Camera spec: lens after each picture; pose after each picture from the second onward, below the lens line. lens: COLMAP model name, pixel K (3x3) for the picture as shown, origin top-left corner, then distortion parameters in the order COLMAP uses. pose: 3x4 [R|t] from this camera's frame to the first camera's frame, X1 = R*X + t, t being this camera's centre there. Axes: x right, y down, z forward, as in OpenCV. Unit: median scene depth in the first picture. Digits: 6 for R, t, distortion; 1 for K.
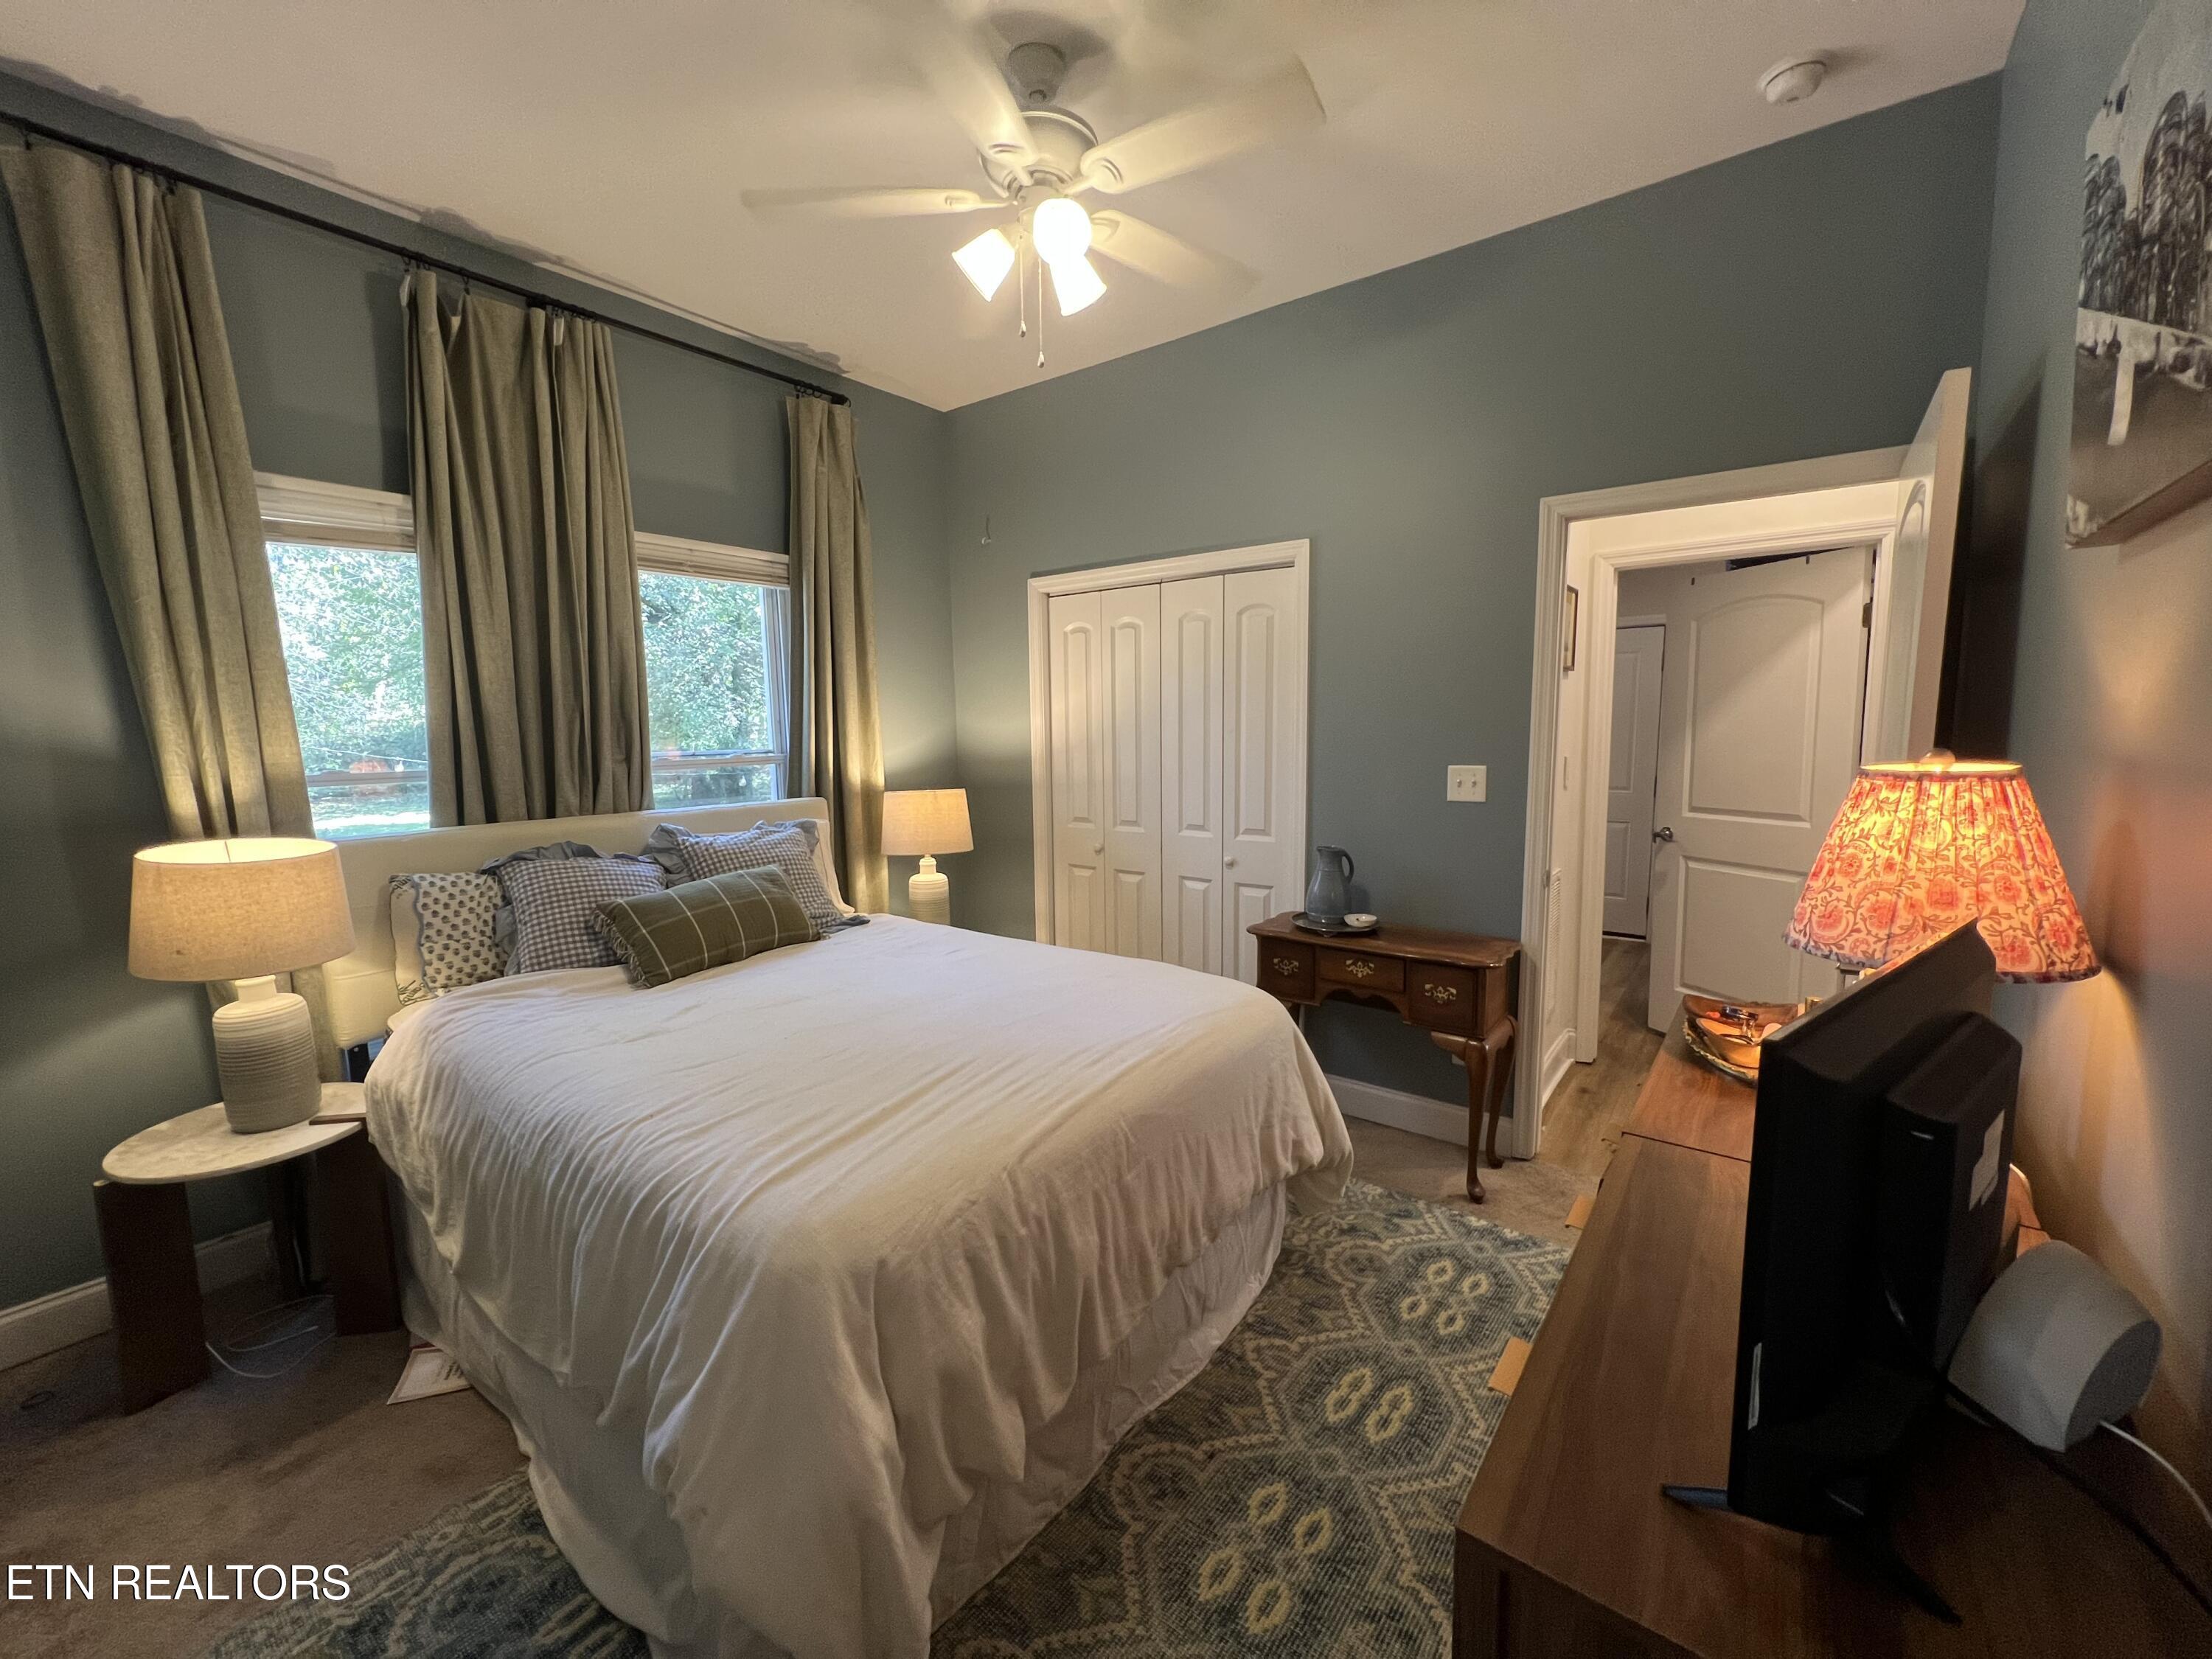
lens RADIAL K [[882.1, 0, 1098.6], [0, 882.1, 828.1], [0, 0, 1]] dist [-0.002858, 0.000007]
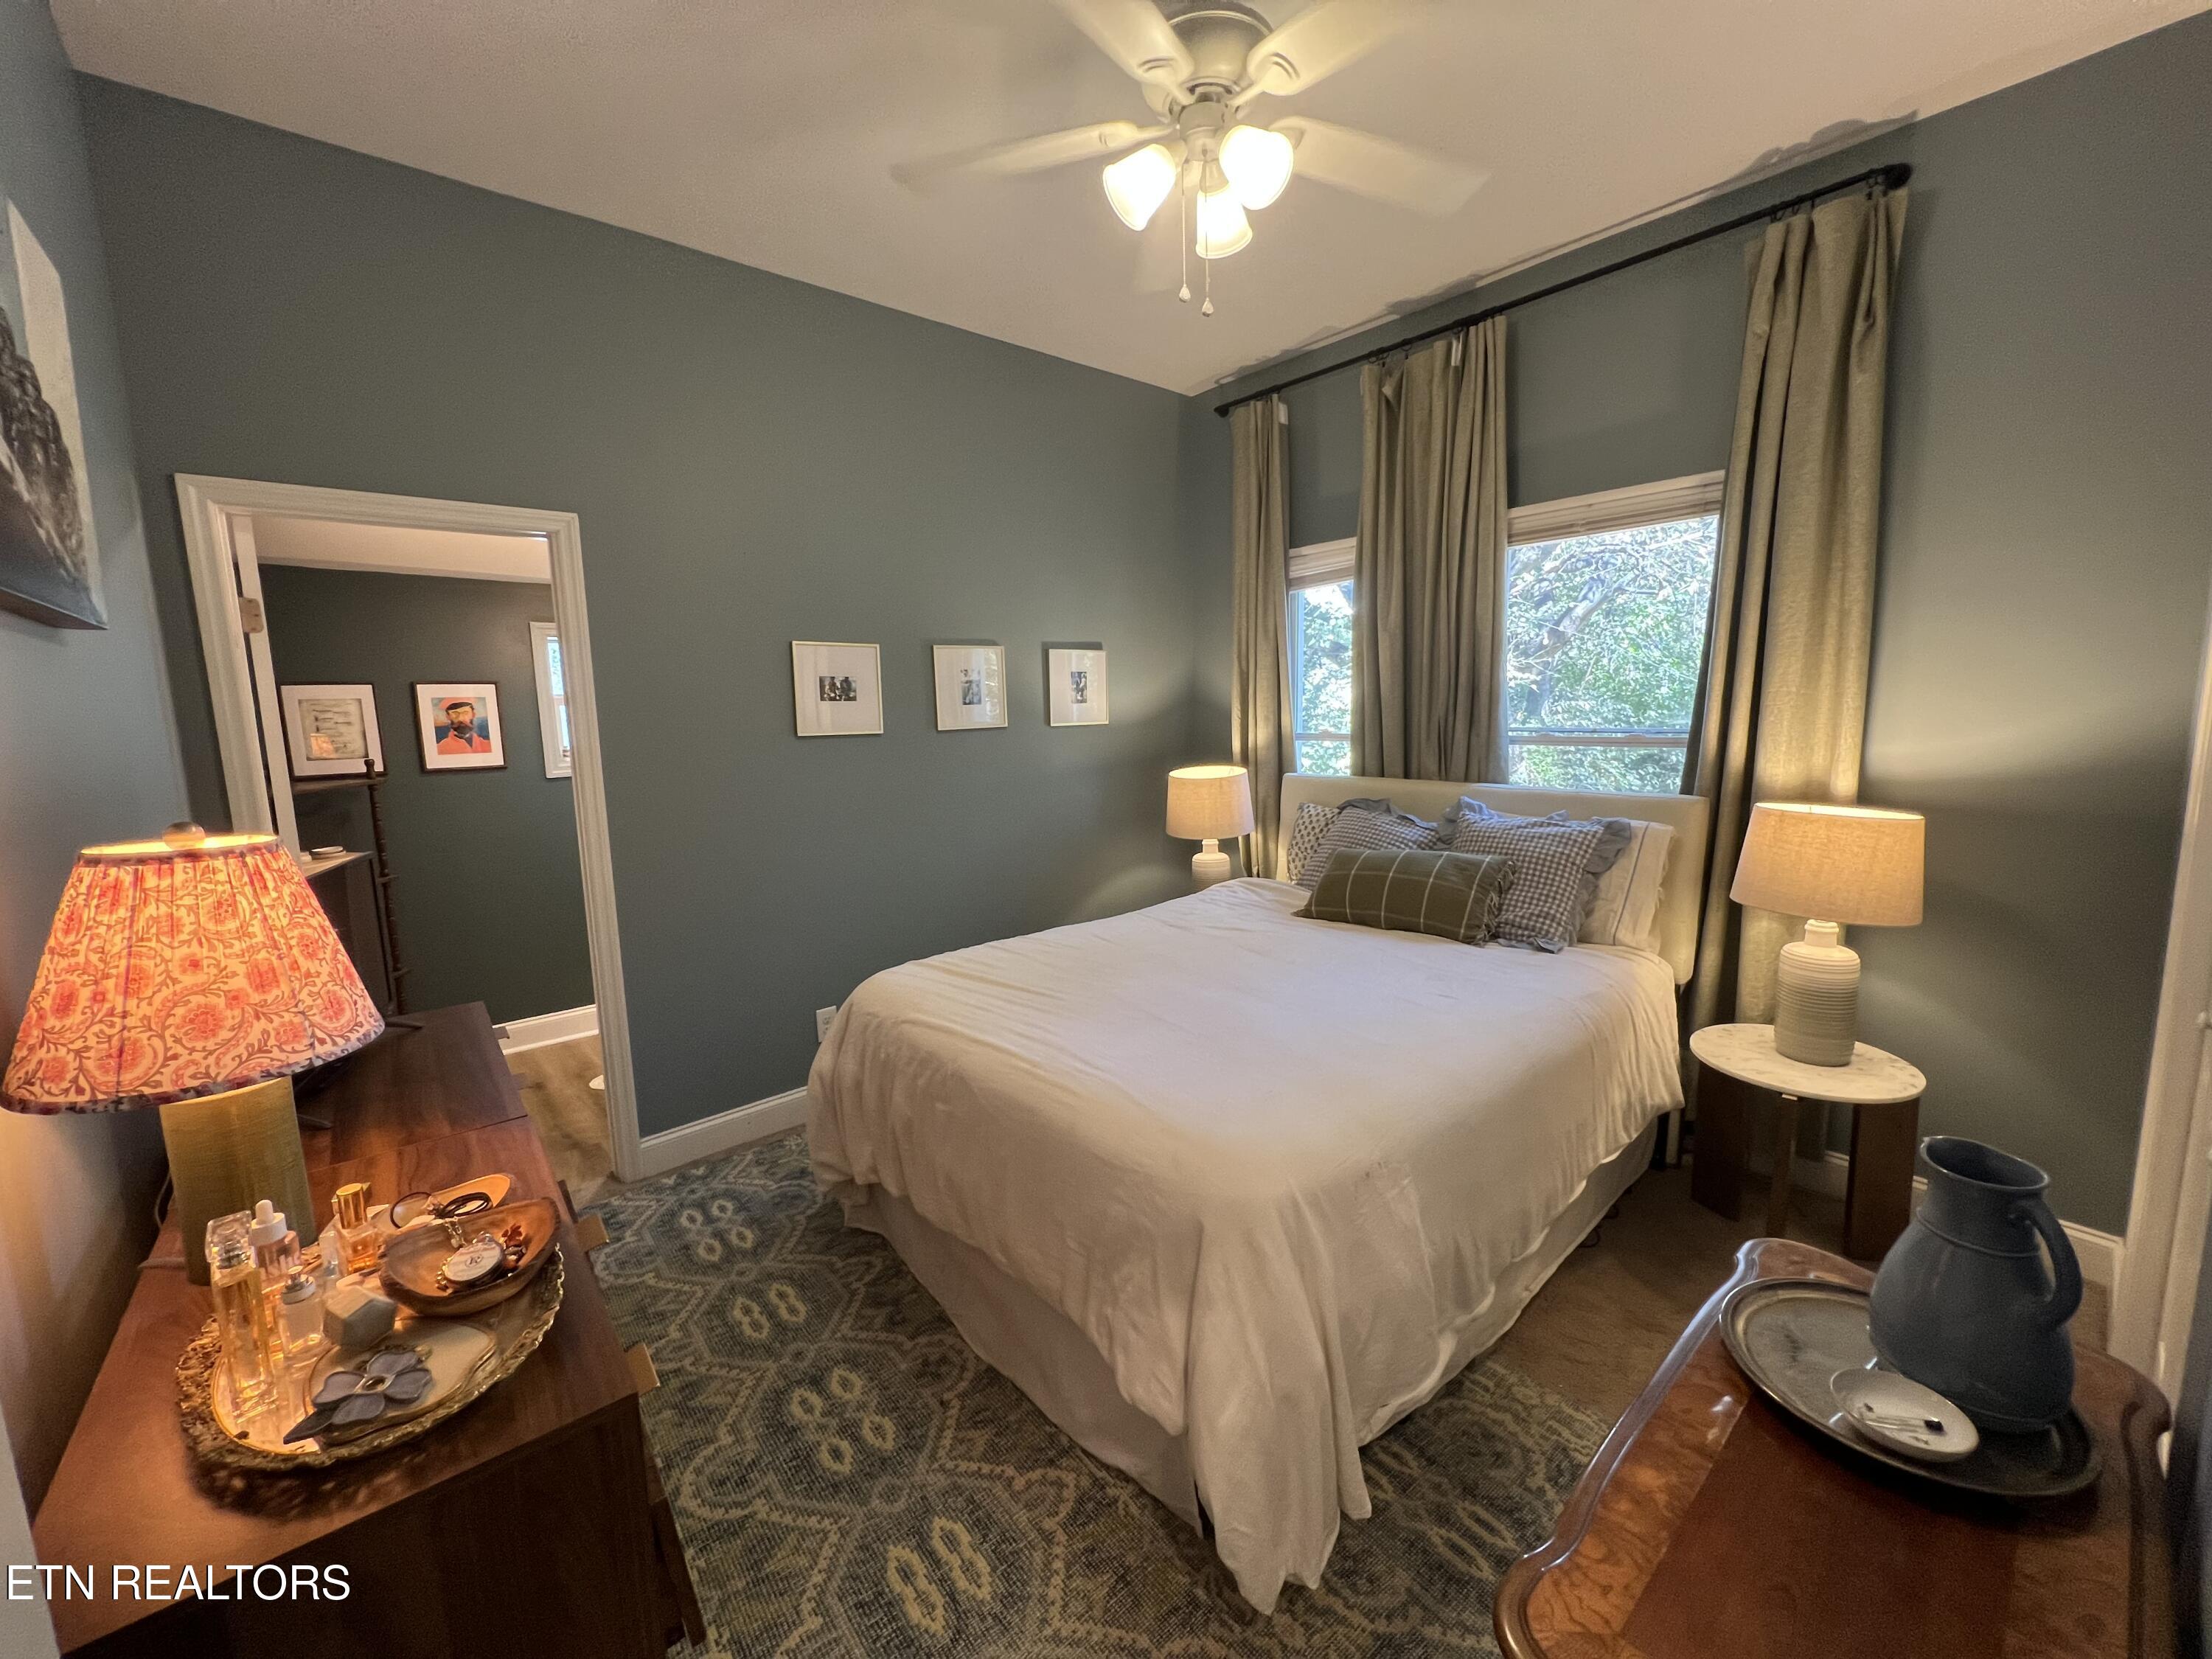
lens RADIAL K [[882.1, 0, 1099.3], [0, 882.1, 828.0], [0, 0, 1]] dist [-0.002858, 0.000007]
pose [[-0.207240, 0.159861, -0.965141, 0.985492], [-0.086260, 0.979730, 0.180799, -0.193645], [0.974480, 0.120722, -0.189249, 1.253024]]
